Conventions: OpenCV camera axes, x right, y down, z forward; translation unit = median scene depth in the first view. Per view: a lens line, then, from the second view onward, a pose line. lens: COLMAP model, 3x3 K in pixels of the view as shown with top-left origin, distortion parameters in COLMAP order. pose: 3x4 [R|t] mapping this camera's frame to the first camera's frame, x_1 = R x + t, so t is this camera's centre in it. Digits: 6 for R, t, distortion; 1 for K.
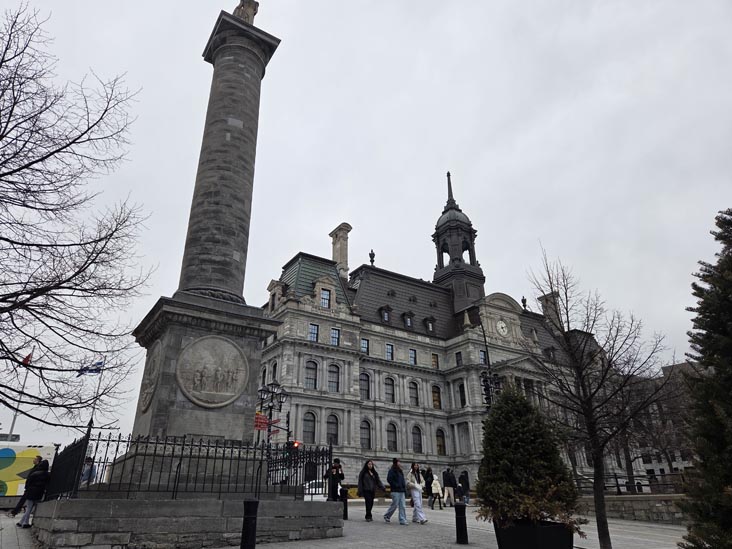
lens RADIAL K [[495.4, 0, 348.3], [0, 495.4, 275.1], [0, 0, 1]] dist [0.077951, -0.000346]
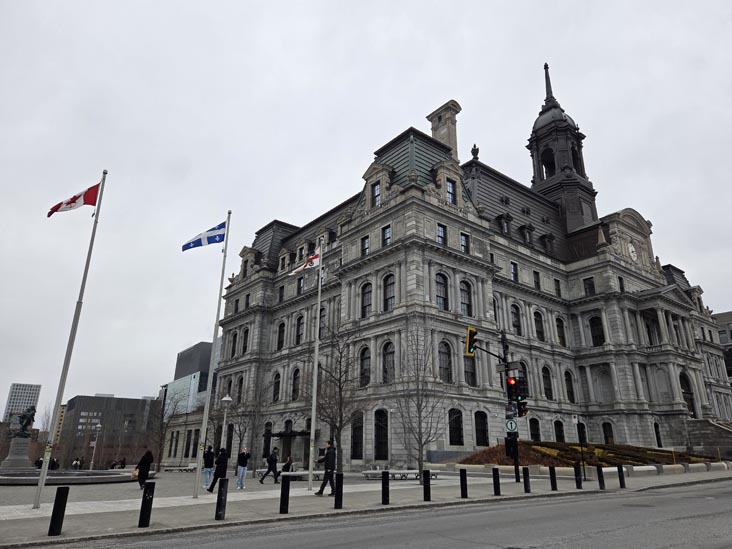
lens RADIAL K [[501.8, 0, 366.0], [0, 501.8, 274.5], [0, 0, 1]] dist [0.060803, -0.002454]
pose [[0.992610, 0.045270, 0.112587, -0.230856], [-0.056080, 0.993918, 0.094778, 0.098187], [-0.107611, -0.100391, 0.989111, 0.257851]]
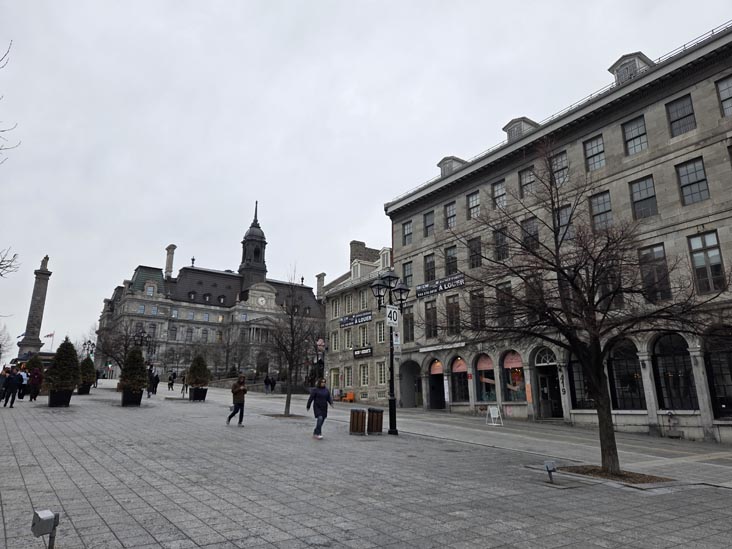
lens RADIAL K [[501.8, 0, 366.0], [0, 501.8, 274.5], [0, 0, 1]] dist [0.060803, -0.002454]
pose [[0.997348, 0.021727, 0.069464, 0.632630], [-0.033324, 0.984807, 0.170426, -0.370675], [-0.064706, -0.172289, 0.982919, -0.985046]]
